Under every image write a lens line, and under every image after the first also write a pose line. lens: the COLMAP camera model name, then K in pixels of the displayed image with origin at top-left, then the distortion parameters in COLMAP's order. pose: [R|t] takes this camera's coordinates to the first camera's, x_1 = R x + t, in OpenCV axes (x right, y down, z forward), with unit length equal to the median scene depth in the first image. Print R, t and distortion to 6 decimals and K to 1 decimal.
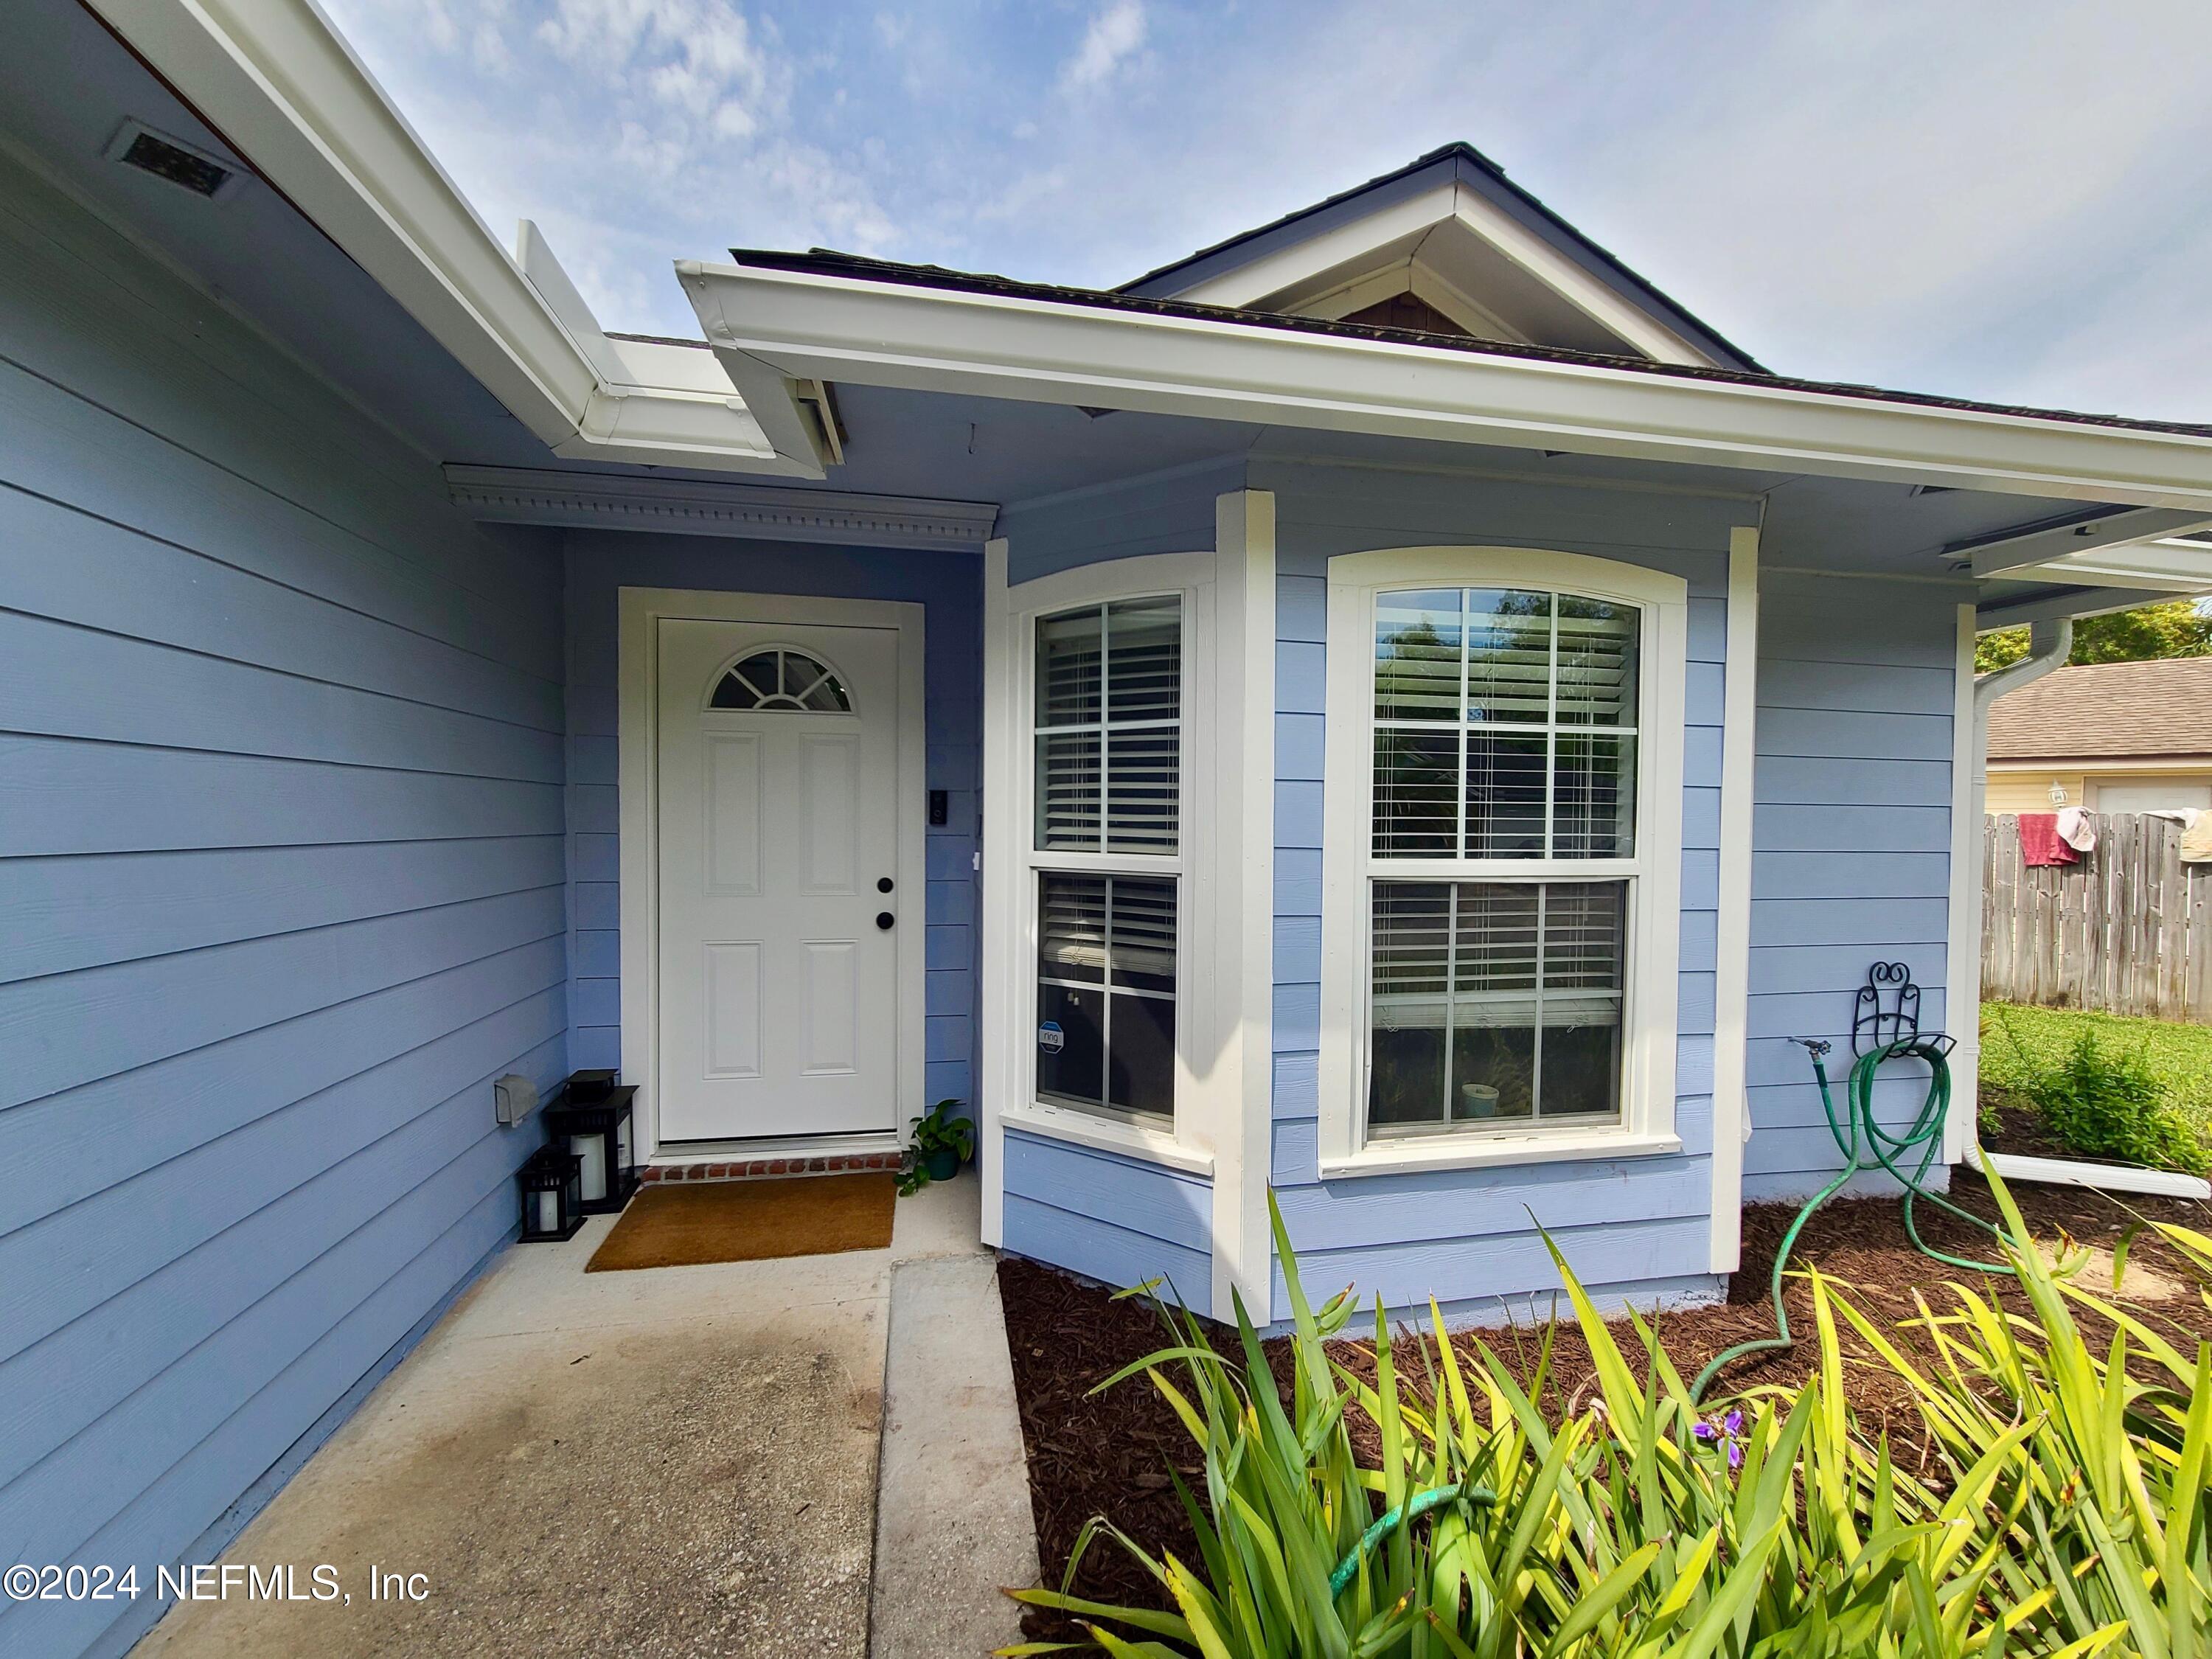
lens RADIAL K [[896.3, 0, 1114.4], [0, 896.3, 845.4], [0, 0, 1]] dist [-0.003412, -0.000016]
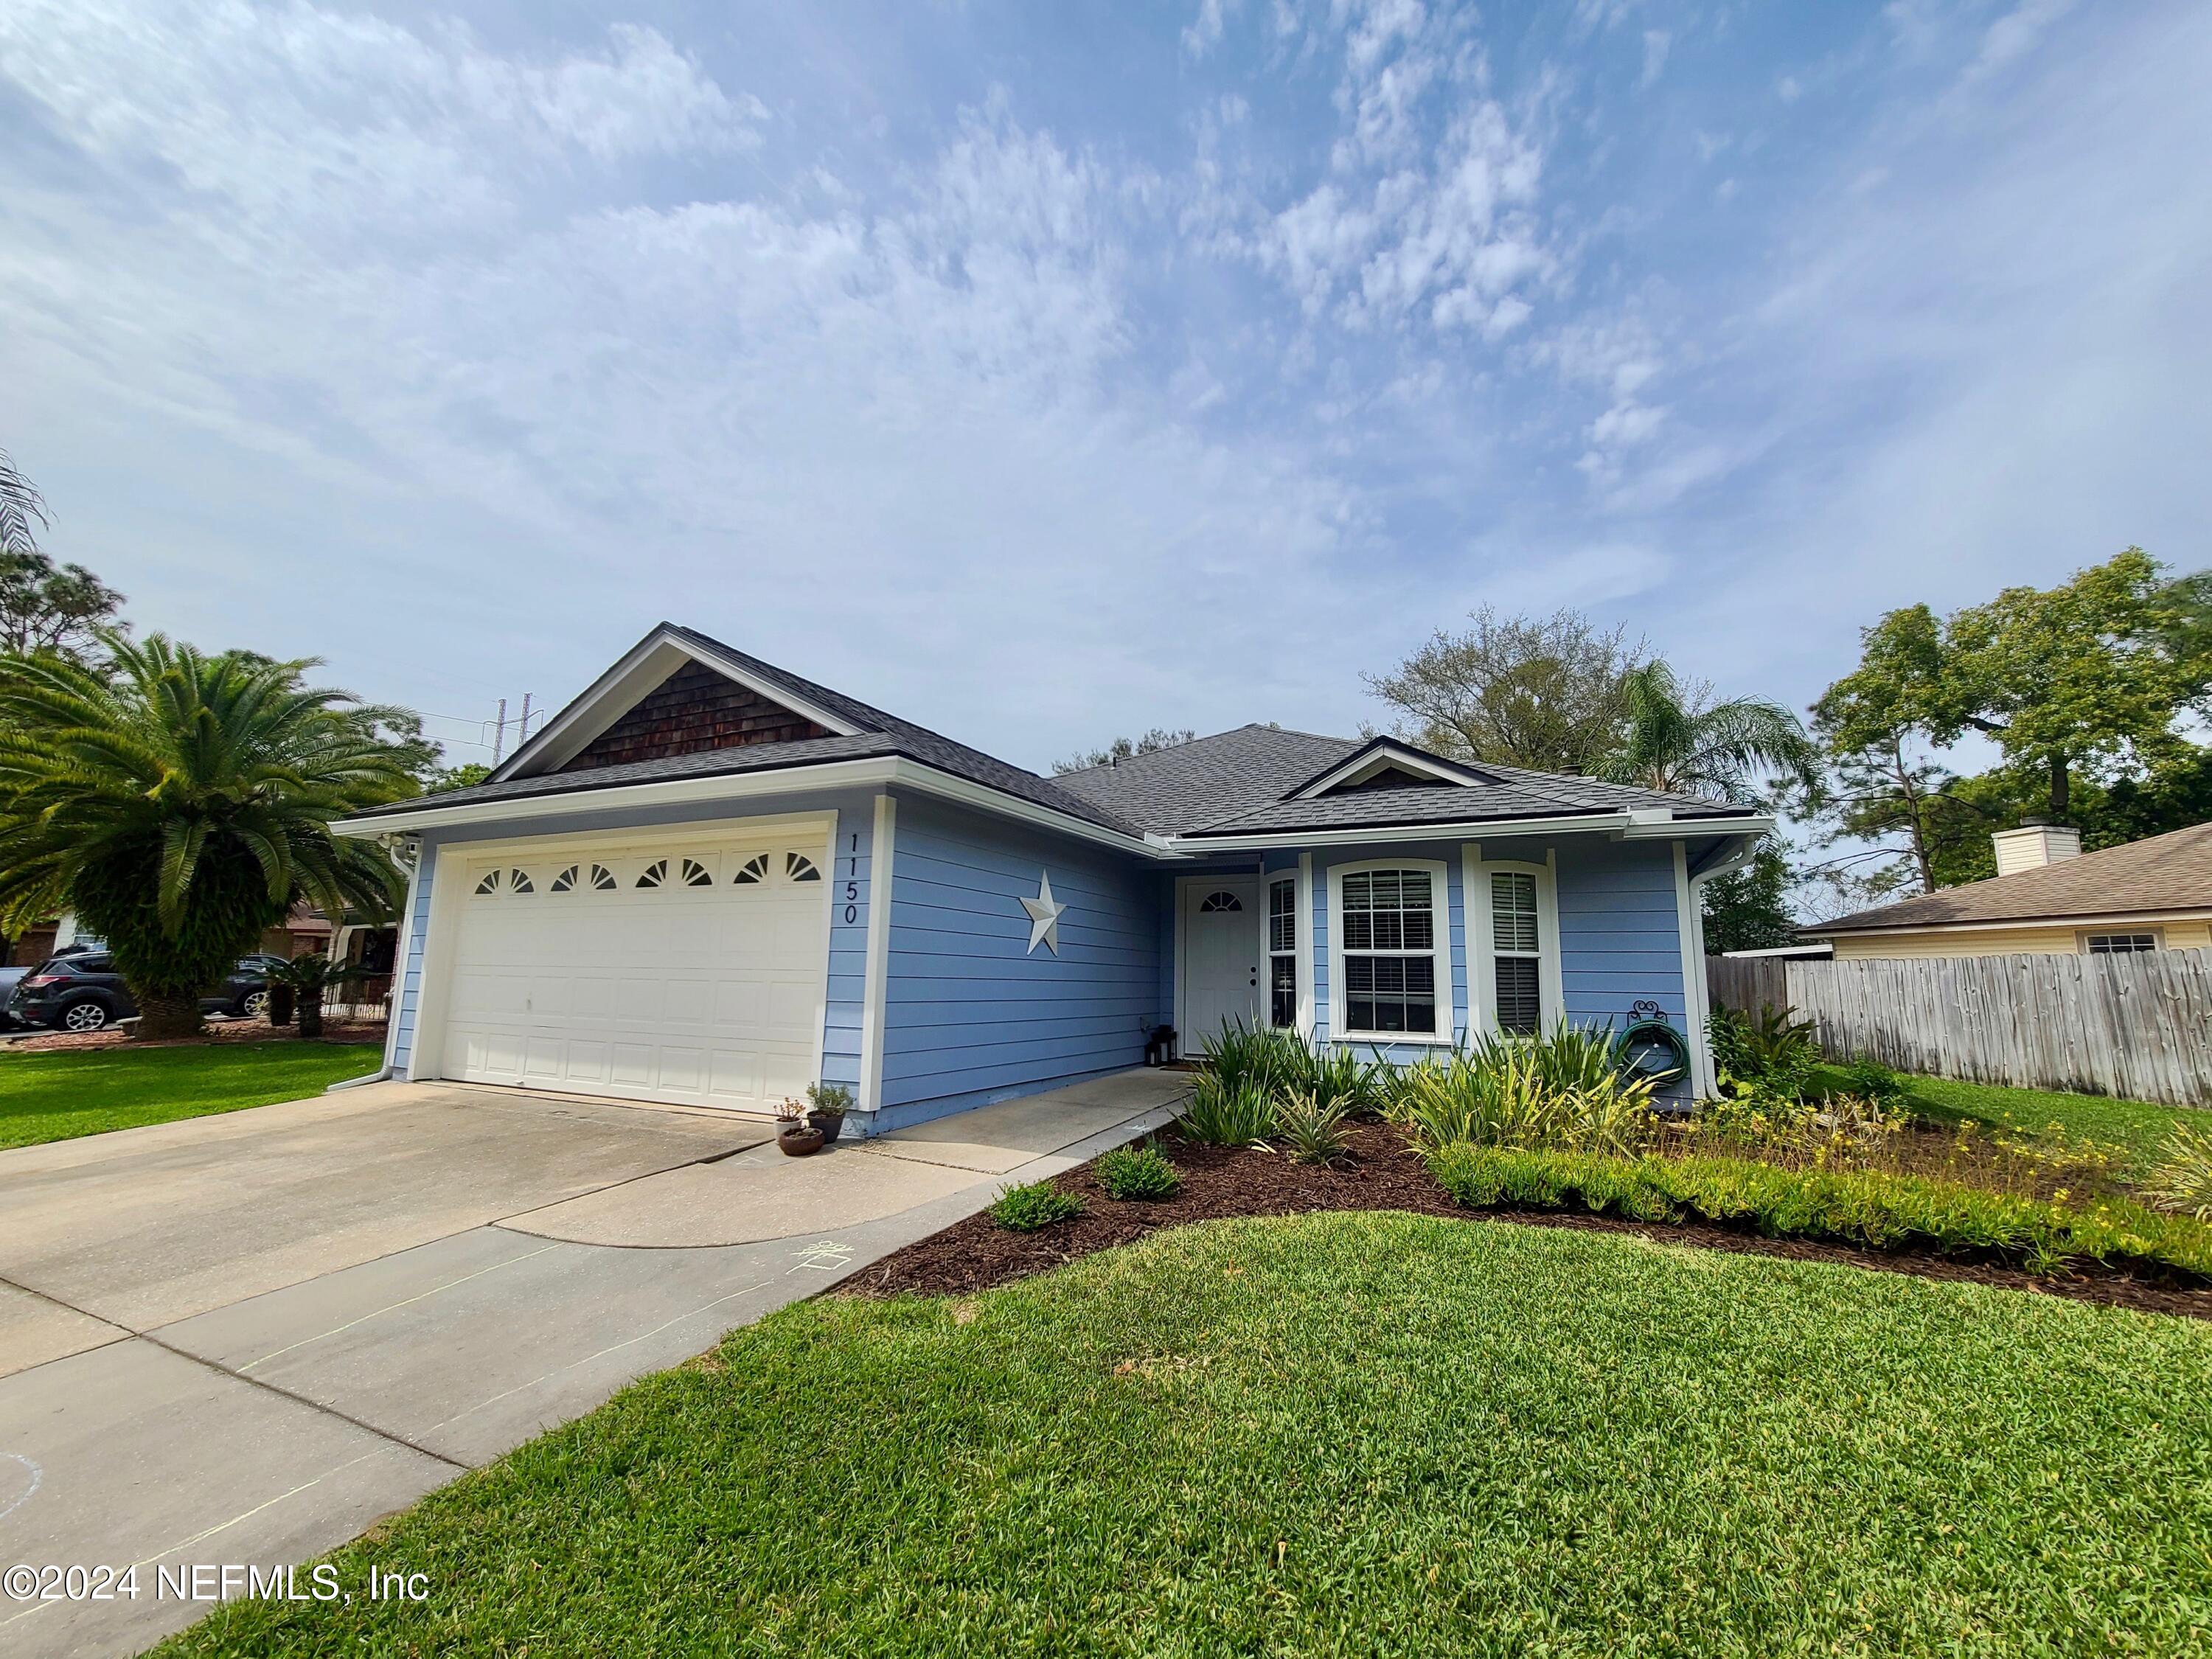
lens RADIAL K [[896.3, 0, 1114.4], [0, 896.3, 845.4], [0, 0, 1]] dist [-0.003412, -0.000016]
pose [[0.794003, -0.090348, -0.601163, 1.637860], [-0.023906, 0.983489, -0.179382, 0.251695], [0.607444, 0.156801, 0.778733, -2.233359]]
